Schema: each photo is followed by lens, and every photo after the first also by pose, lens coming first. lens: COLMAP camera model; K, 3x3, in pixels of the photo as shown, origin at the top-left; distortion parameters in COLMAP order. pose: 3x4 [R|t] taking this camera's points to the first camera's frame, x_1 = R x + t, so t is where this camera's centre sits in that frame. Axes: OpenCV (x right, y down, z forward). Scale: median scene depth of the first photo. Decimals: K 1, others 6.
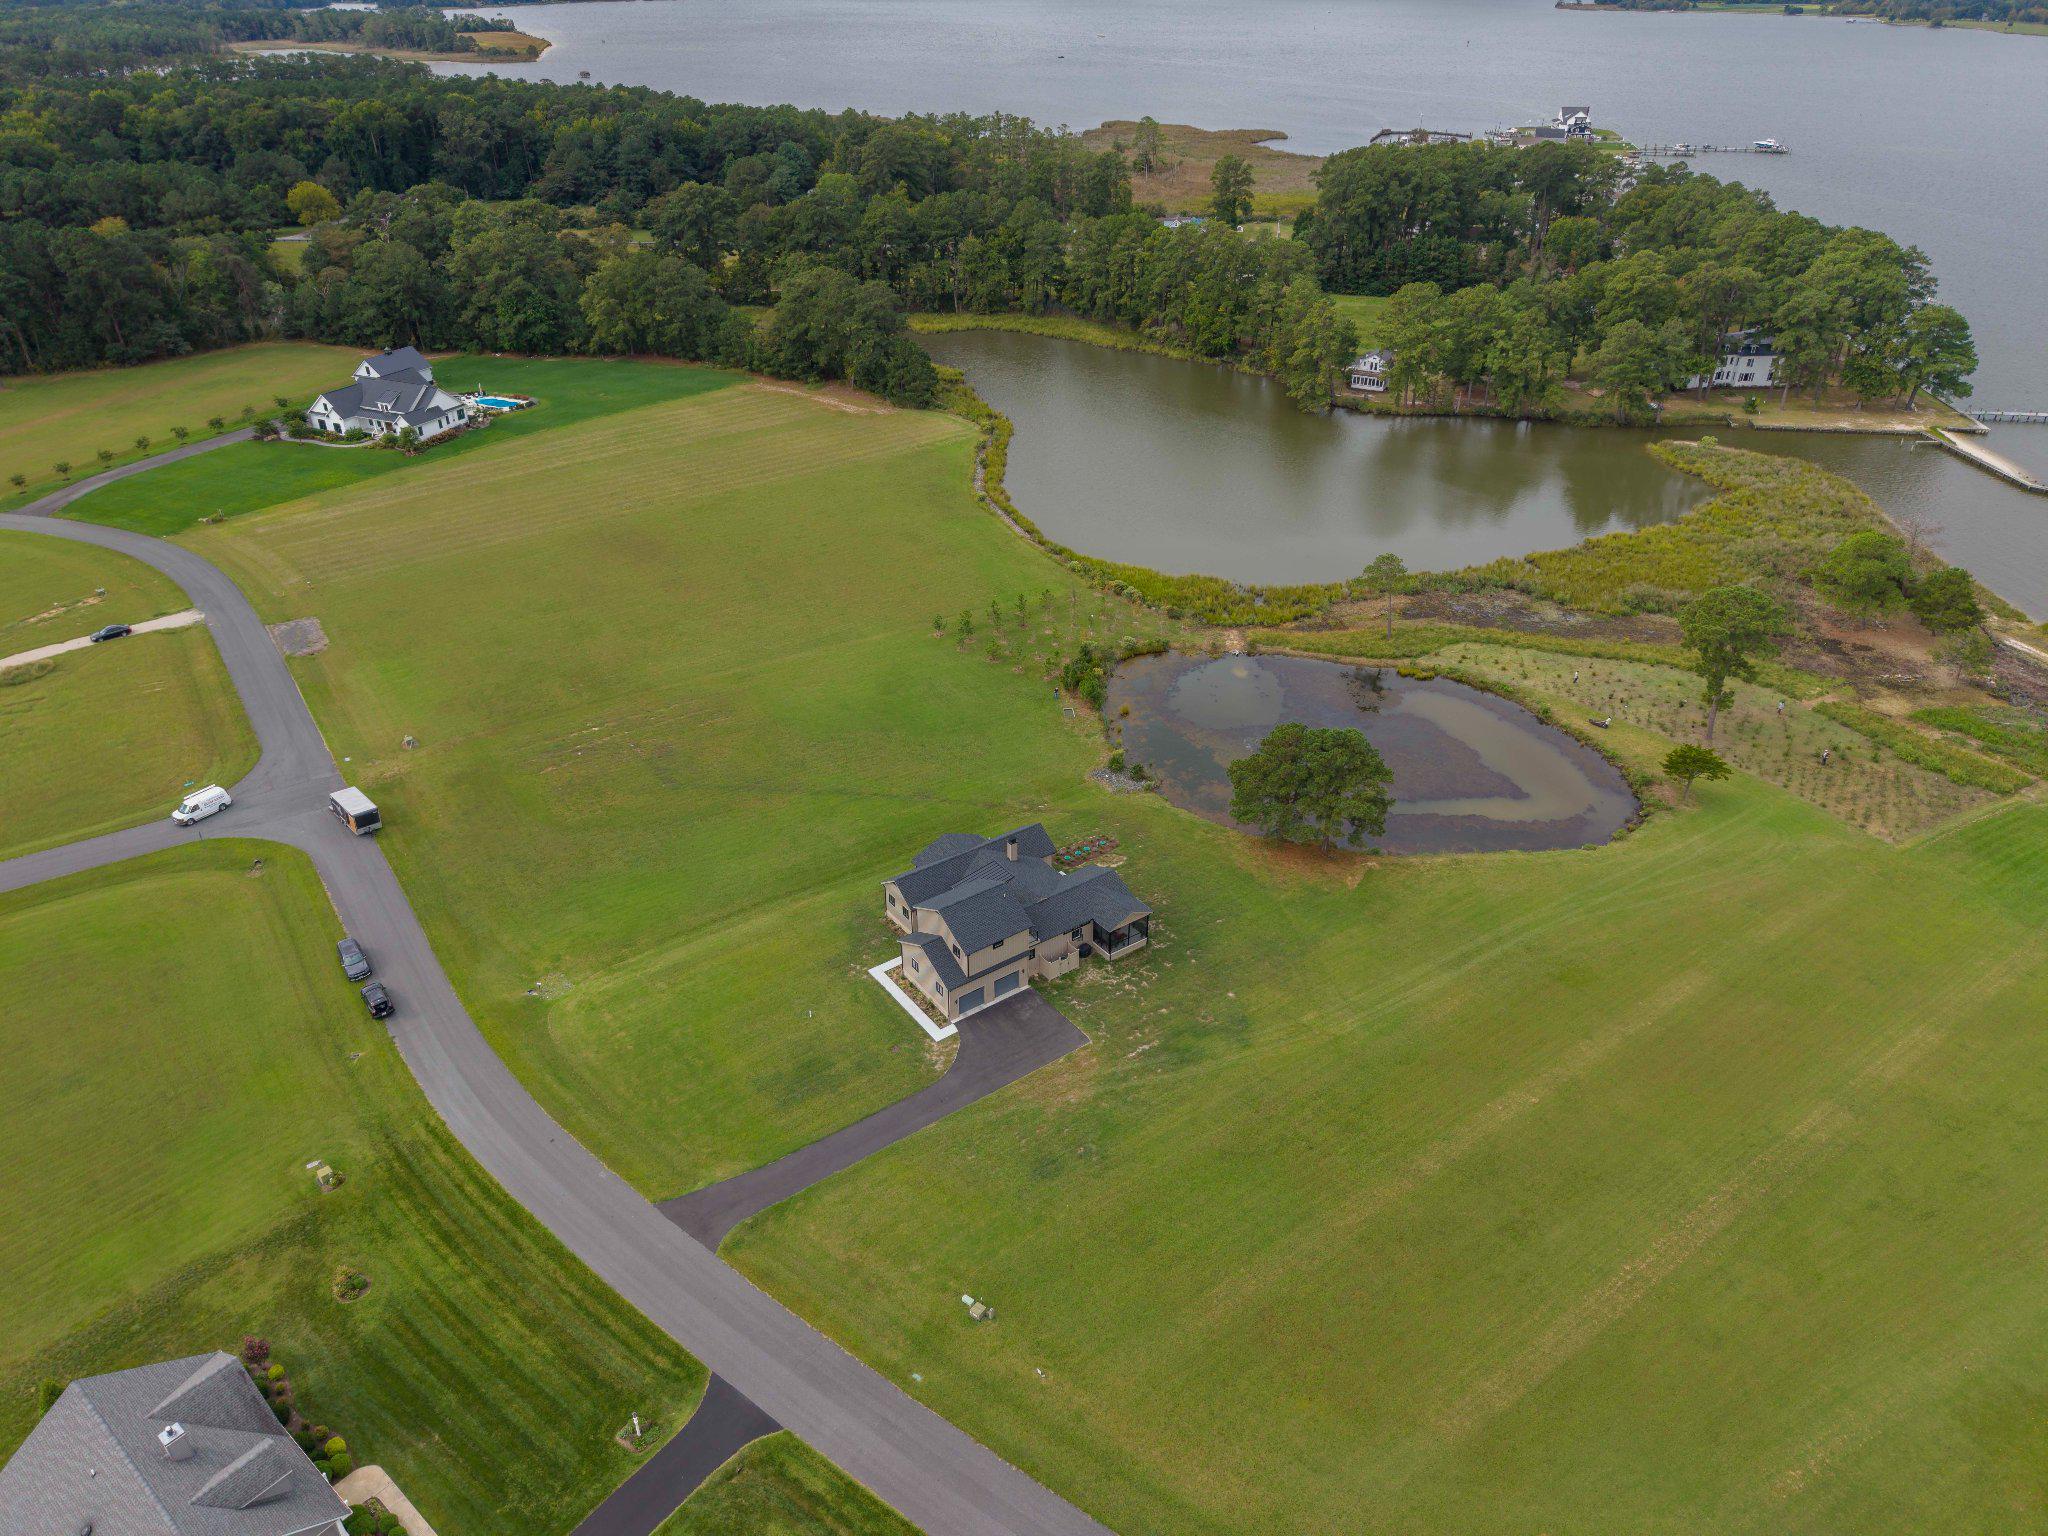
lens RADIAL K [[1385.4, 0, 1024.5], [0, 1385.4, 719.9], [0, 0, 1]] dist [0.064042, -0.061617]
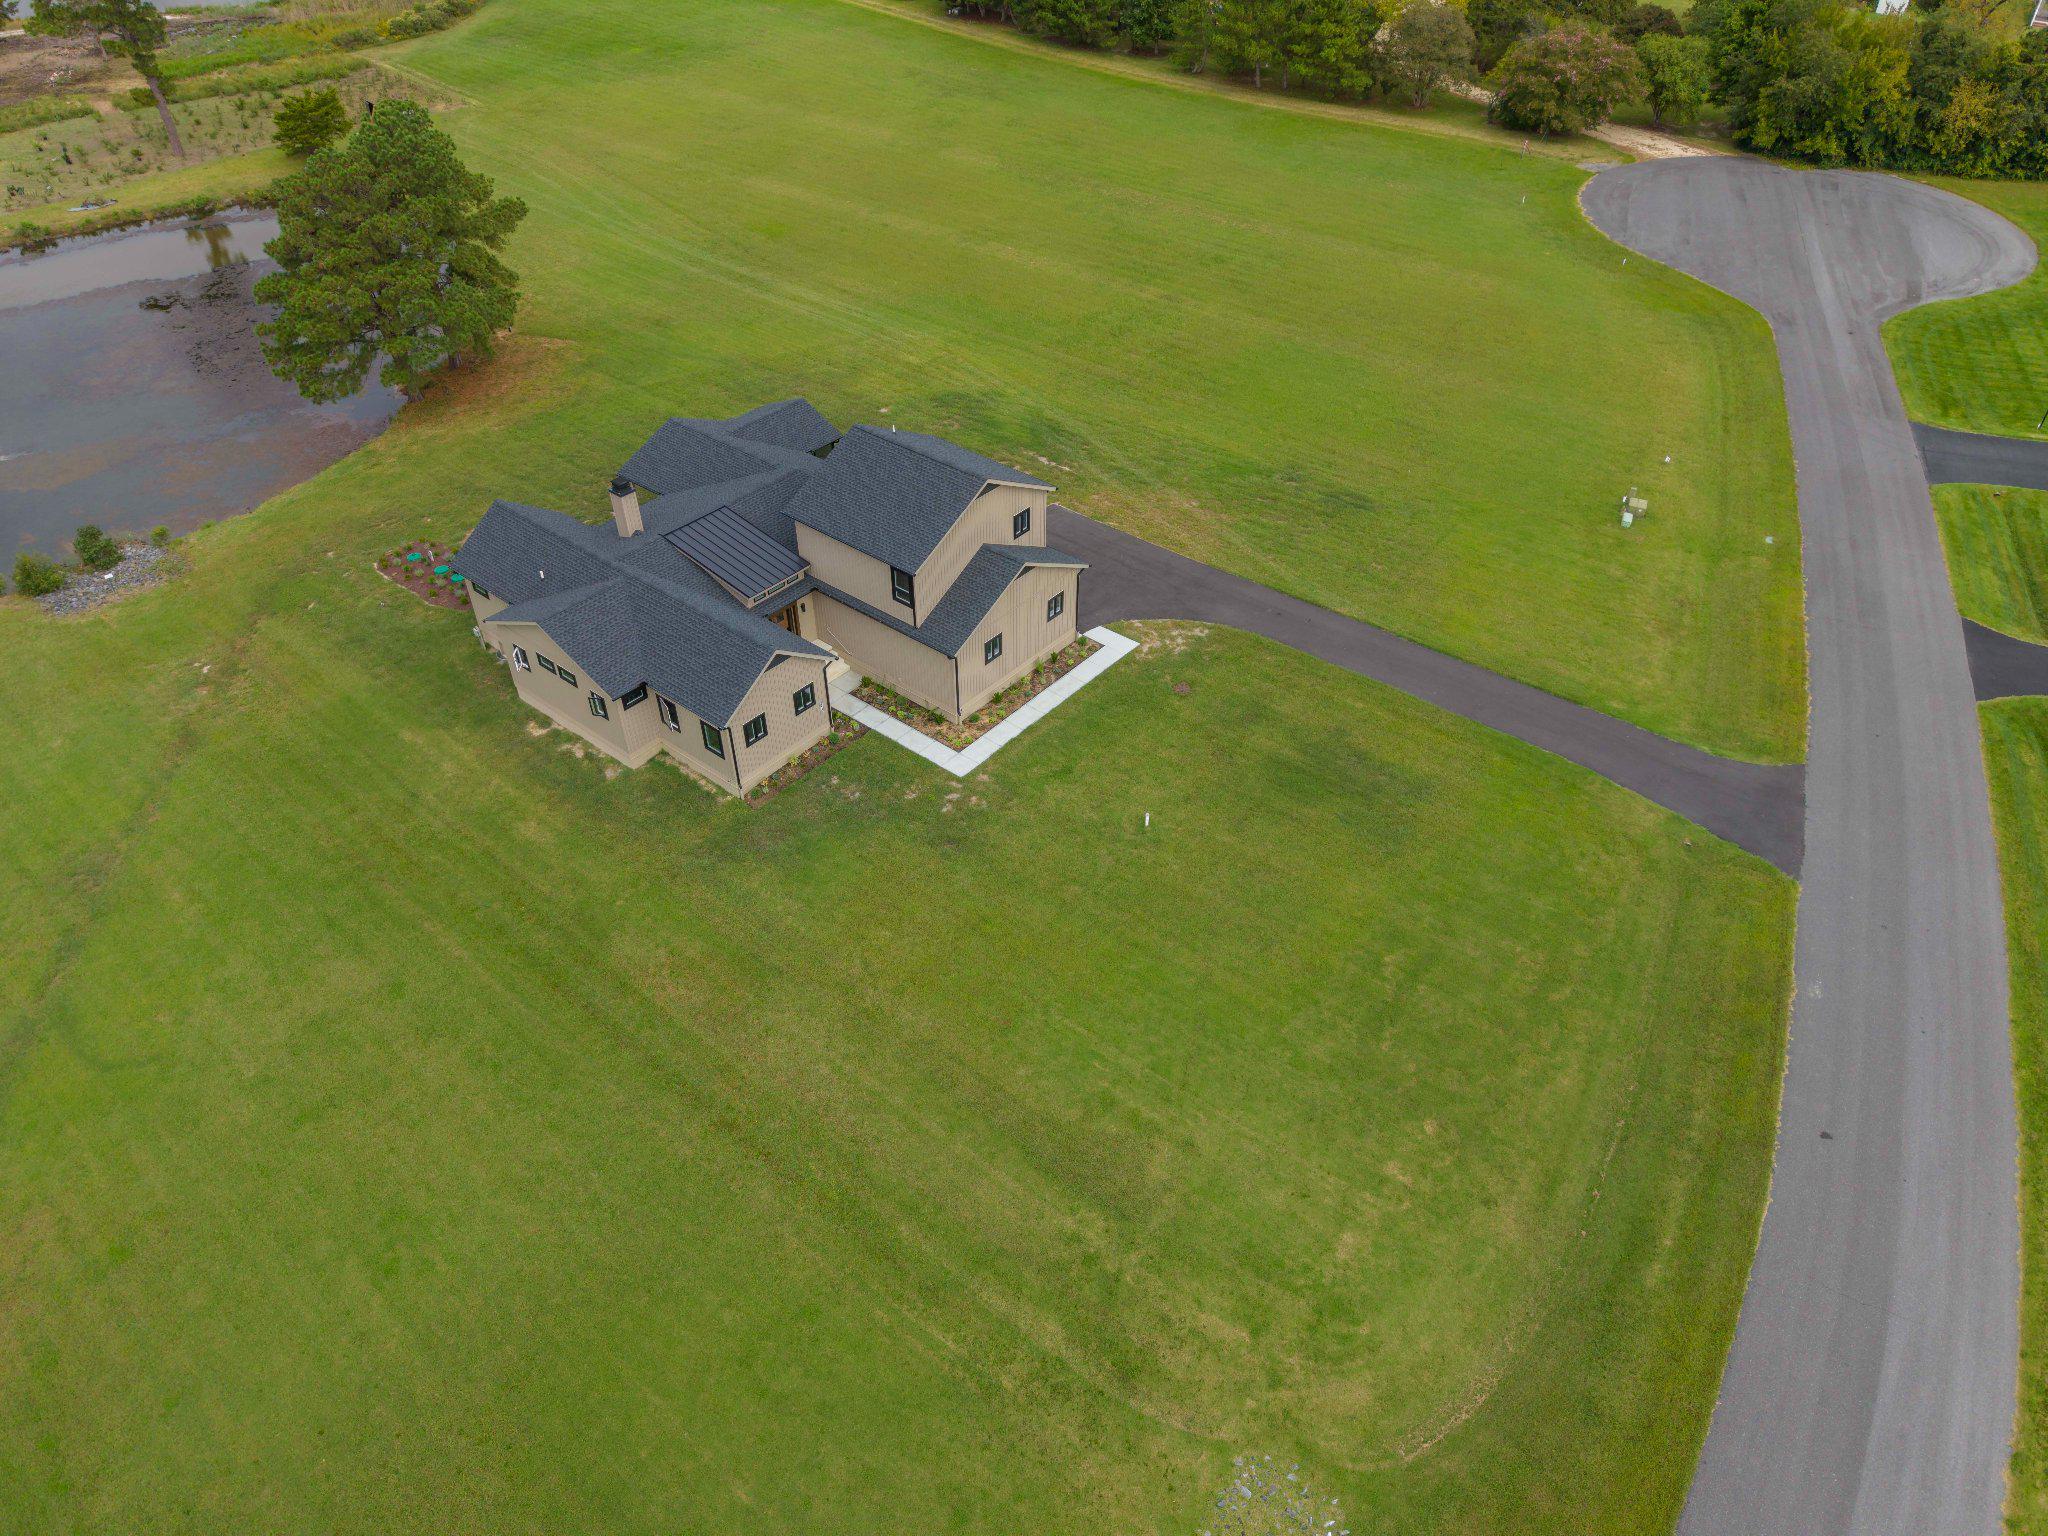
lens RADIAL K [[1376.8, 0, 1024.0], [0, 1376.8, 768.0], [0, 0, 1]] dist [0.014522, 0.001089]
pose [[-0.250793, -0.623951, 0.740127, -0.312127], [0.460497, 0.595618, 0.658165, -0.064170], [-0.851496, 0.505890, 0.137951, 0.679065]]
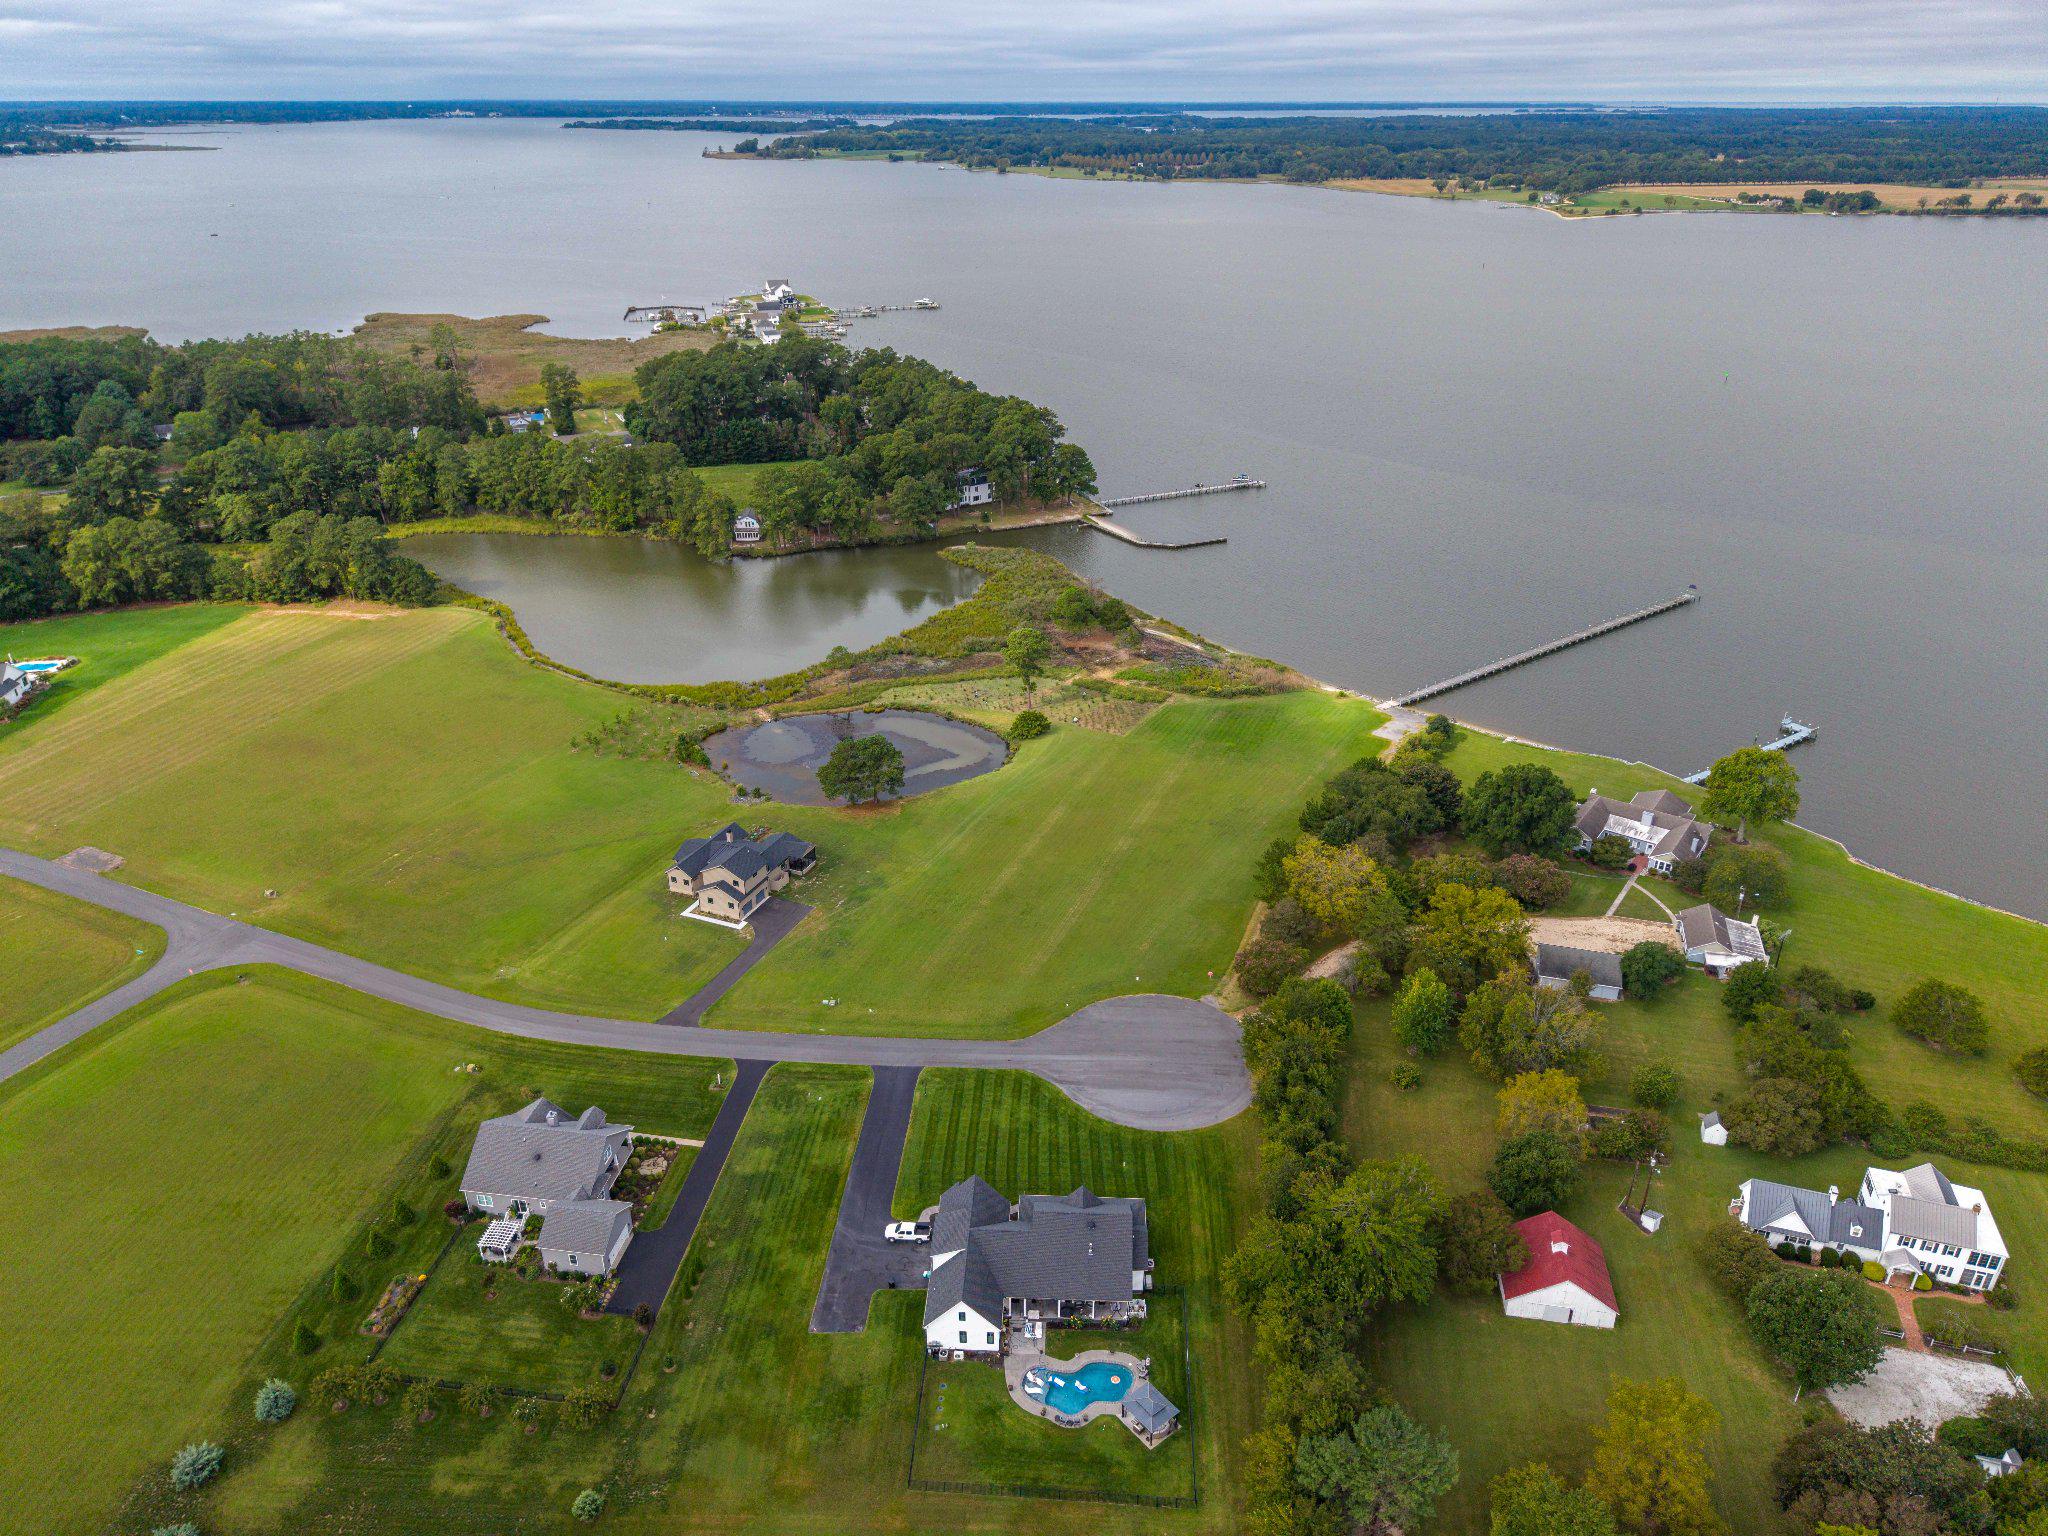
lens RADIAL K [[1385.4, 0, 1024.5], [0, 1385.4, 719.9], [0, 0, 1]] dist [0.064042, -0.061617]
pose [[0.855424, -0.211077, 0.472966, -0.394233], [0.246902, 0.968937, -0.014136, 0.051429], [-0.455290, 0.128869, 0.880967, -0.622999]]
